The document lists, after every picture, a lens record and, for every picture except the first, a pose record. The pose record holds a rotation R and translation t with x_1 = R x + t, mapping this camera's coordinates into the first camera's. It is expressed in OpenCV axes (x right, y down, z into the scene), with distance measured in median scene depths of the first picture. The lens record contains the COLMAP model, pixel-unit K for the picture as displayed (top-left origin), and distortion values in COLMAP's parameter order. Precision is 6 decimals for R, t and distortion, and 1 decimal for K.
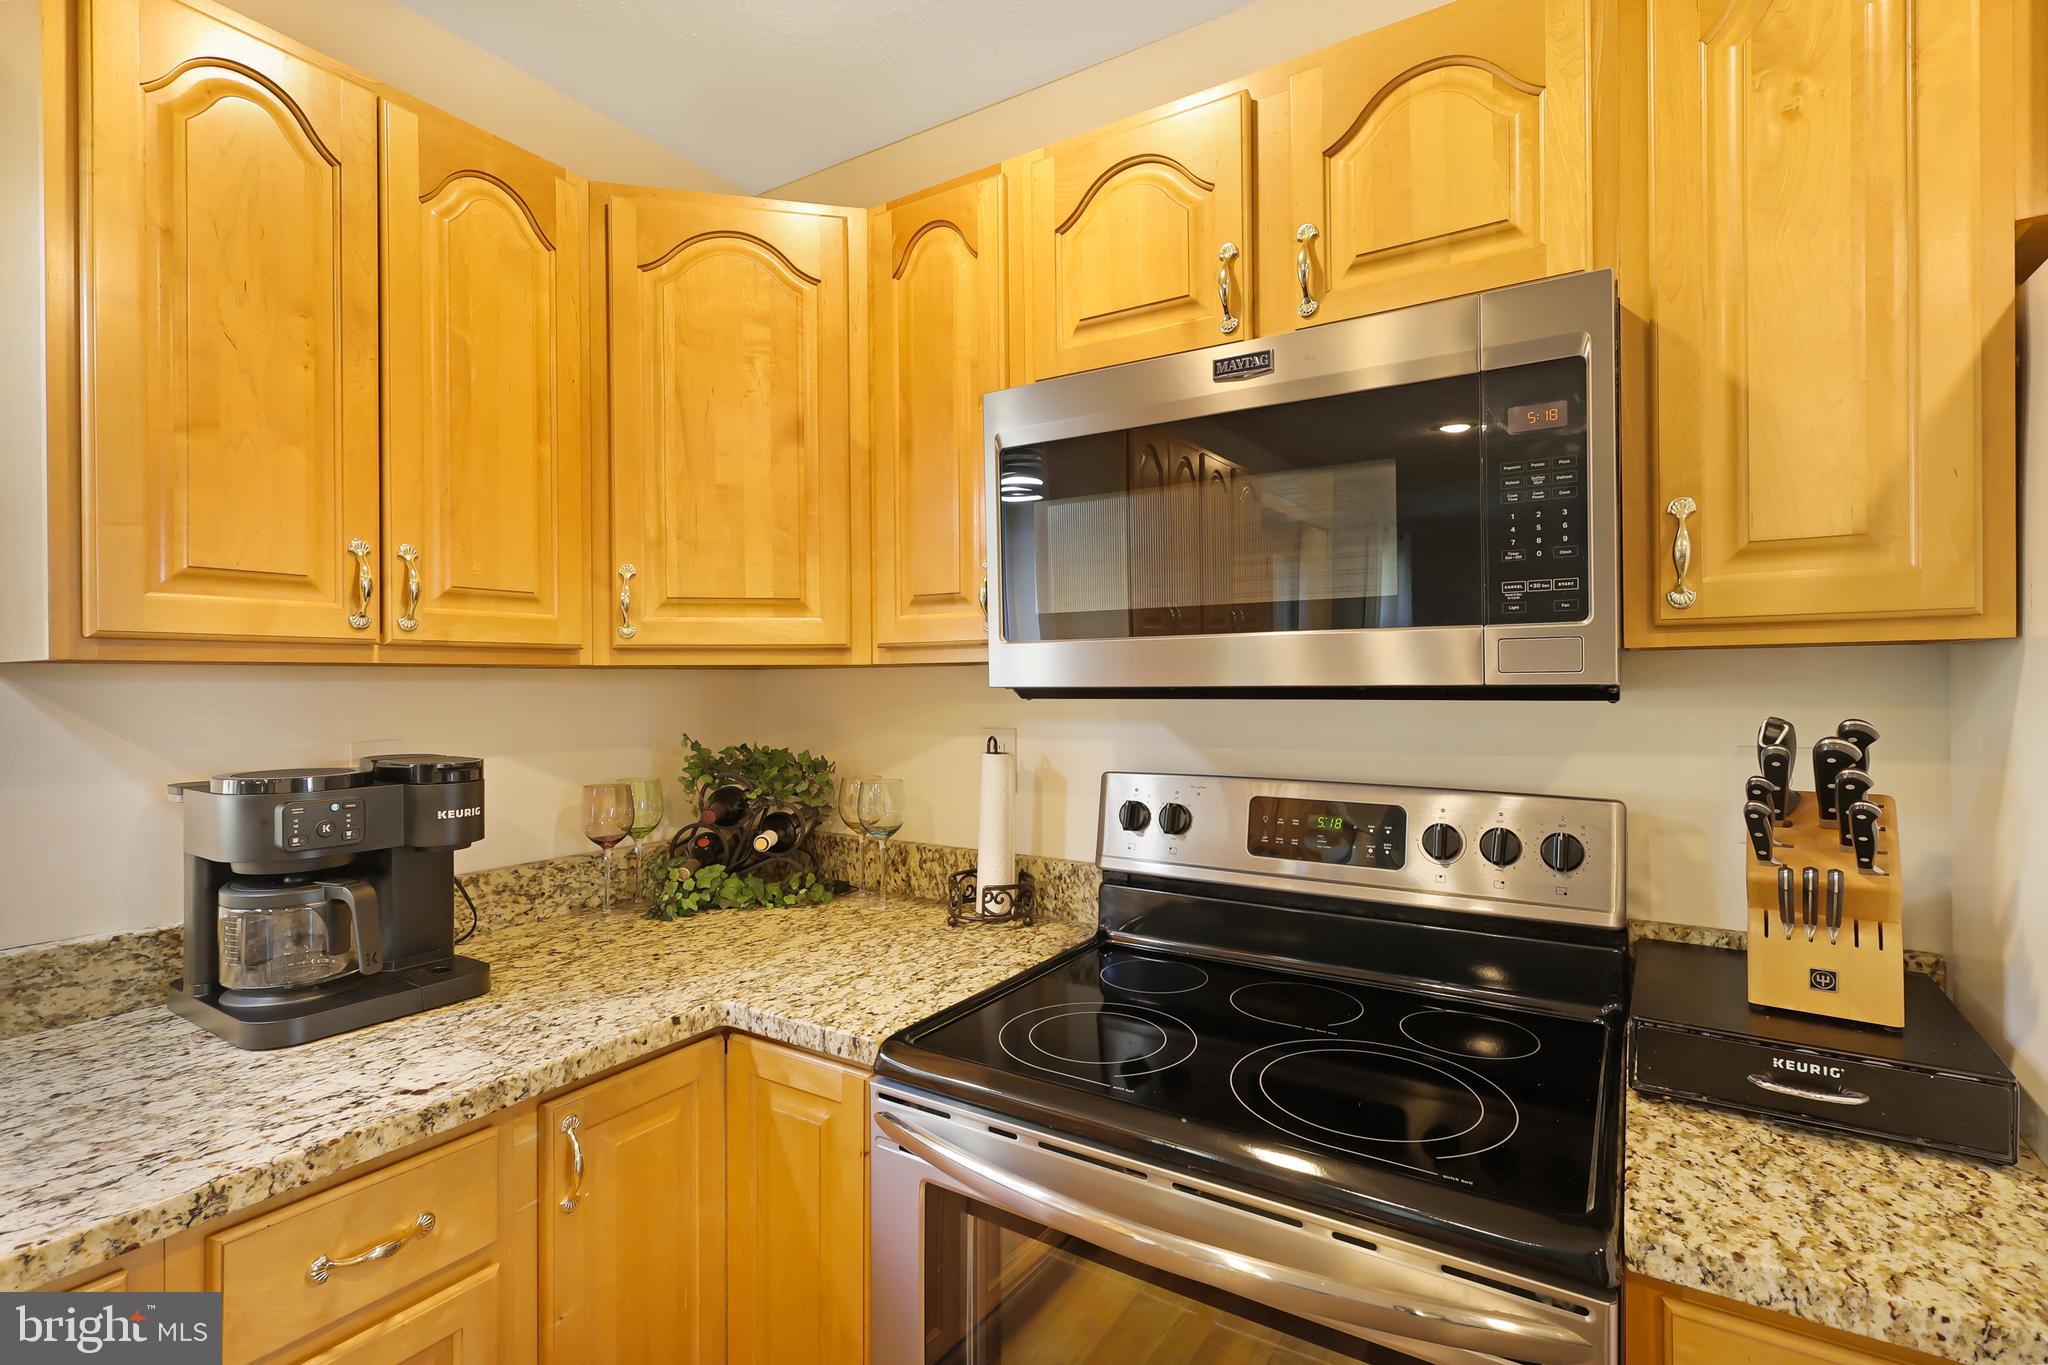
lens RADIAL K [[958.1, 0, 1029.3], [0, 958.1, 680.4], [0, 0, 1]] dist [-0.000972, 0.001005]
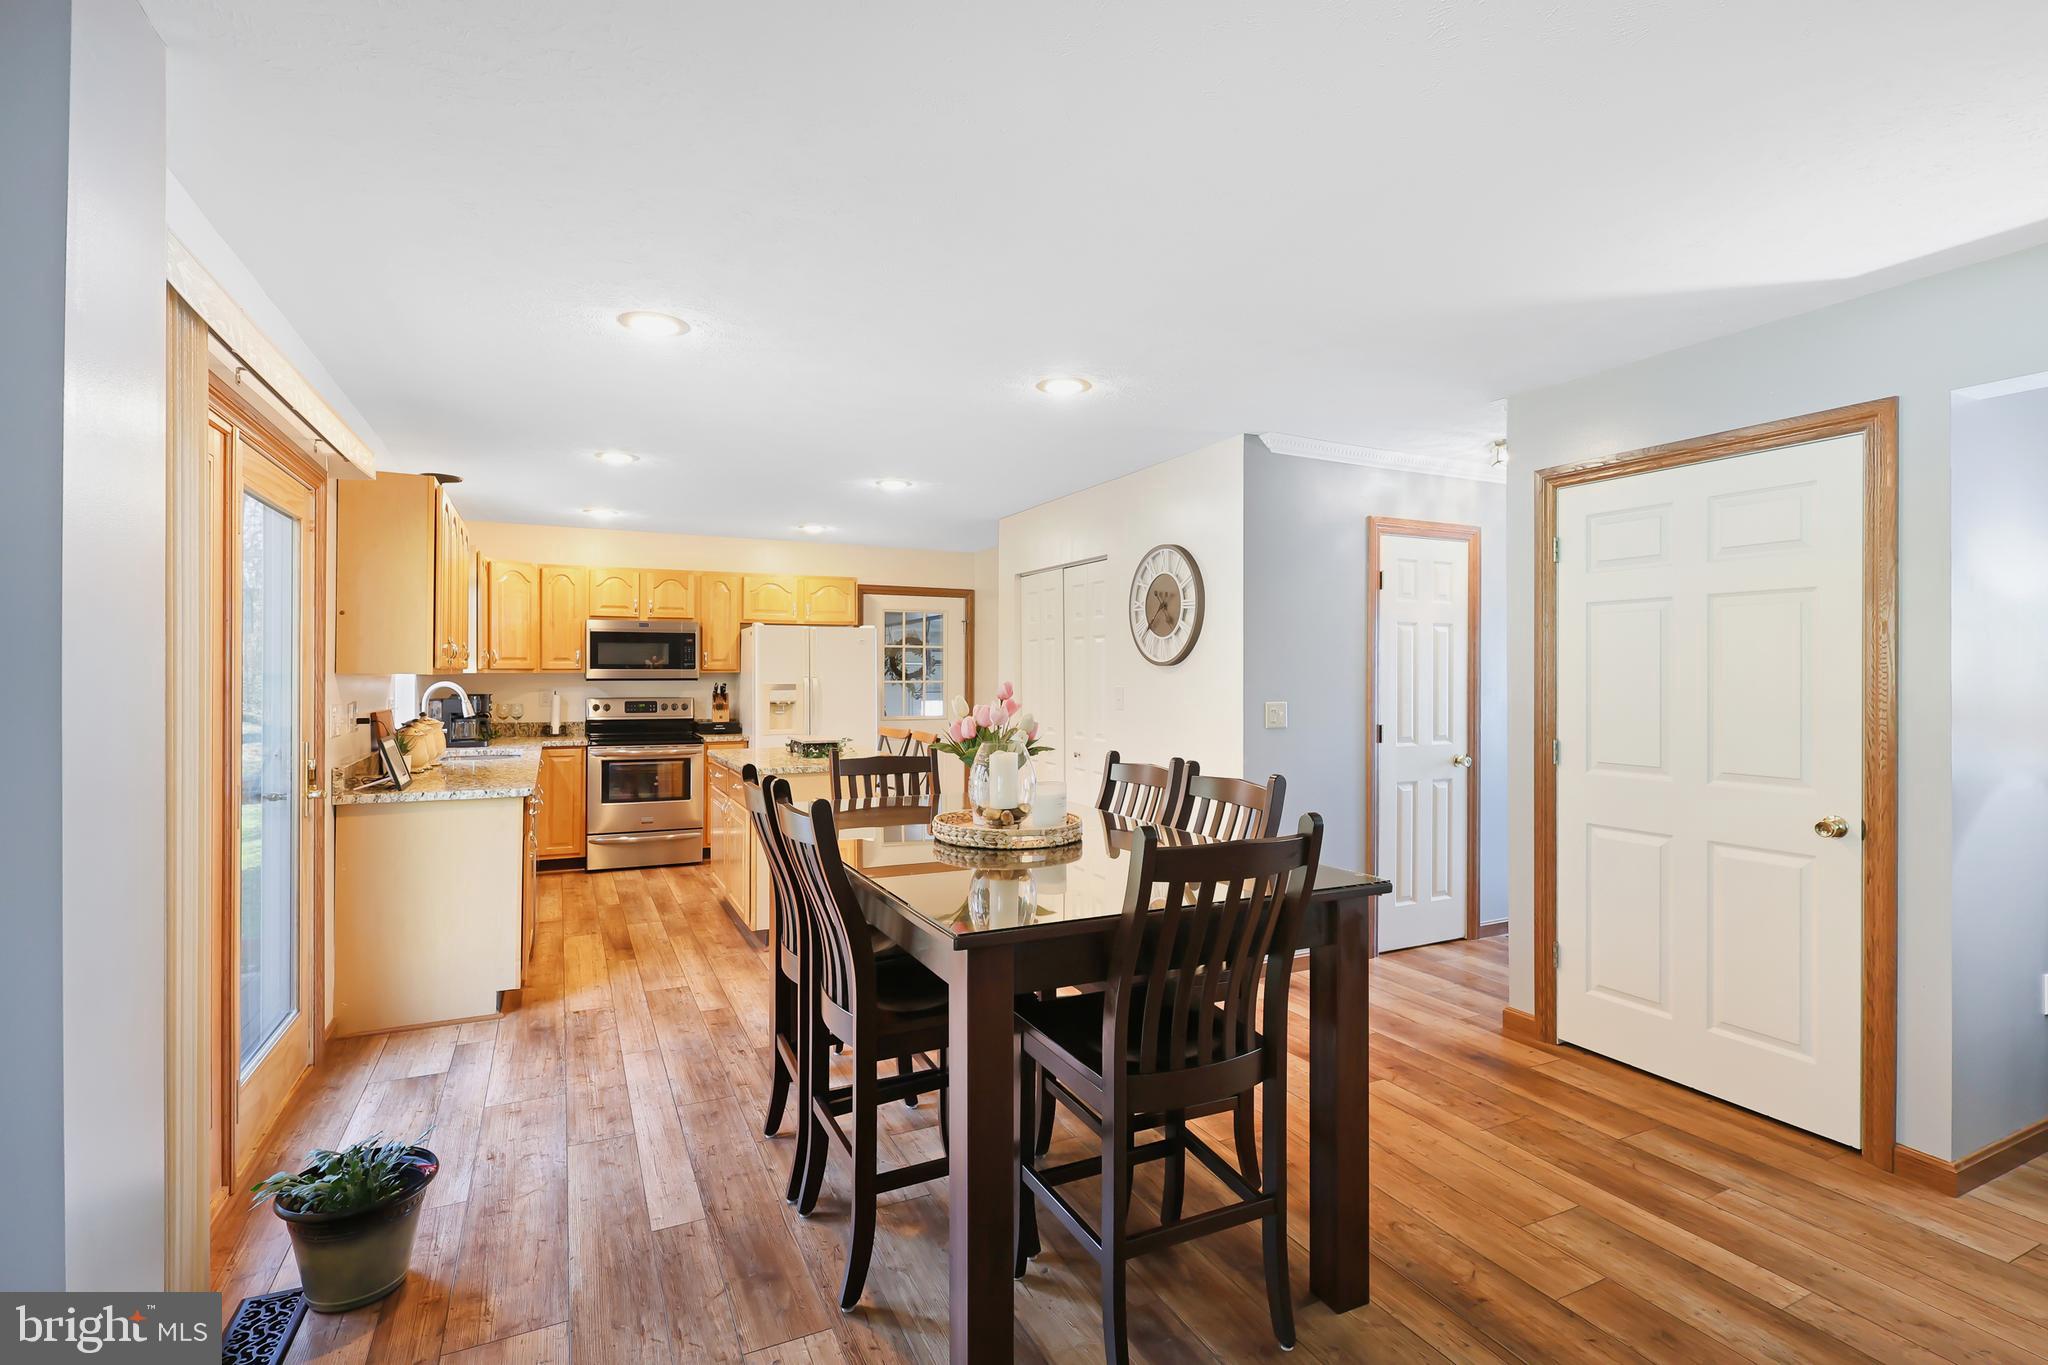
lens RADIAL K [[958.1, 0, 1029.3], [0, 958.1, 680.4], [0, 0, 1]] dist [-0.000972, 0.001005]
pose [[0.522693, 0.000946, 0.852520, -3.527223], [-0.003810, 0.999992, 0.001226, 0.002702], [-0.852512, -0.003889, 0.522693, -4.078302]]
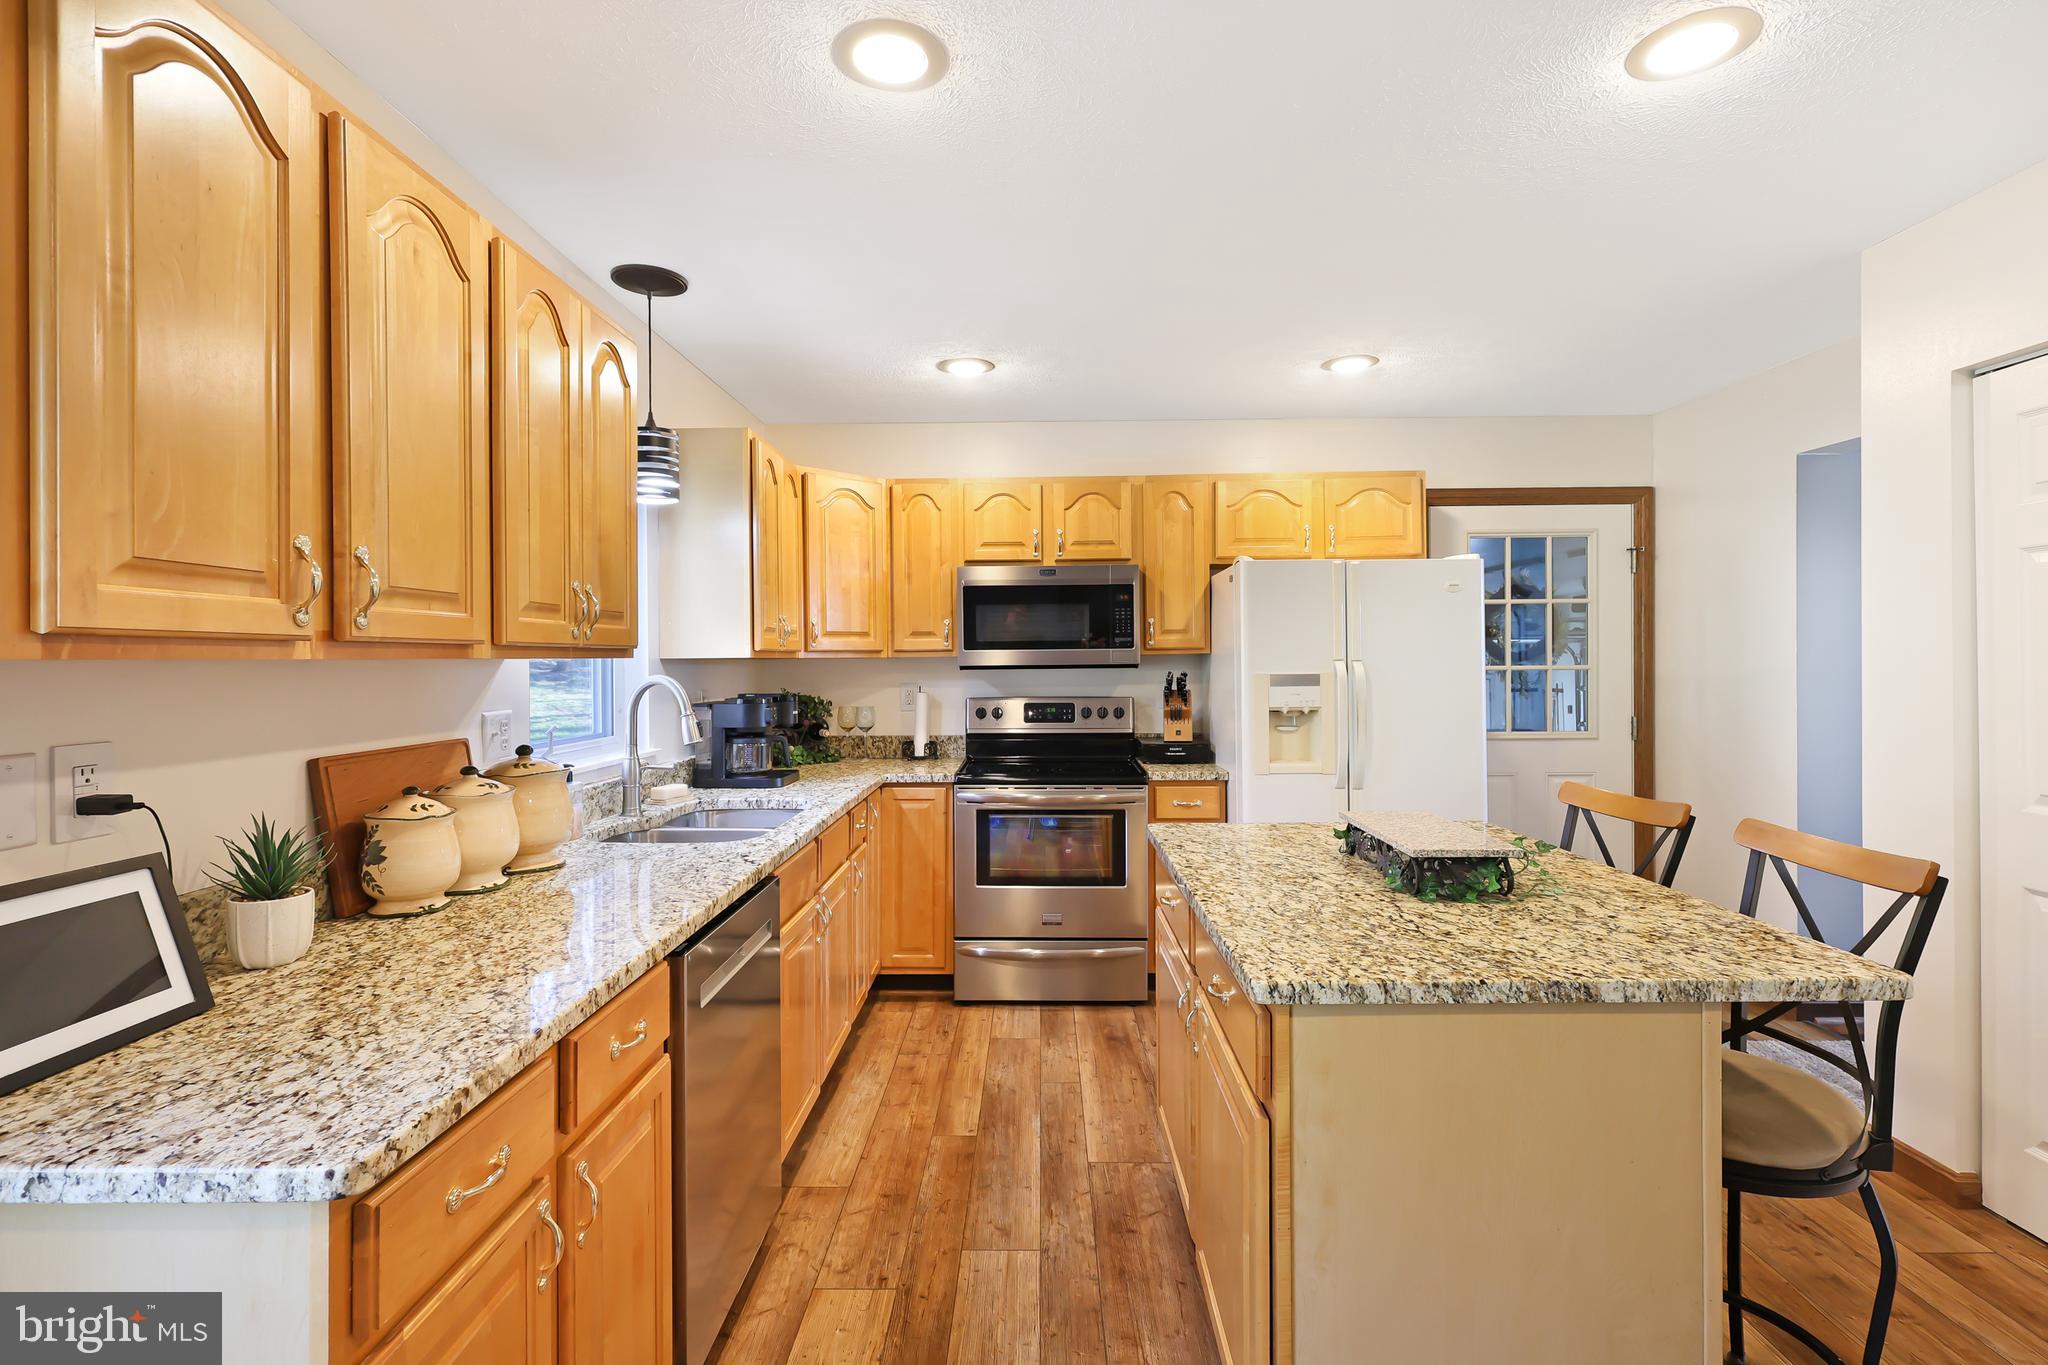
lens RADIAL K [[952.5, 0, 1026.7], [0, 952.5, 666.0], [0, 0, 1]] dist [-0.000494, 0.000843]
pose [[0.853142, -0.004666, 0.521659, -1.590171], [0.004091, 0.999989, 0.002253, 0.002280], [-0.521663, 0.000212, 0.853151, -1.840614]]
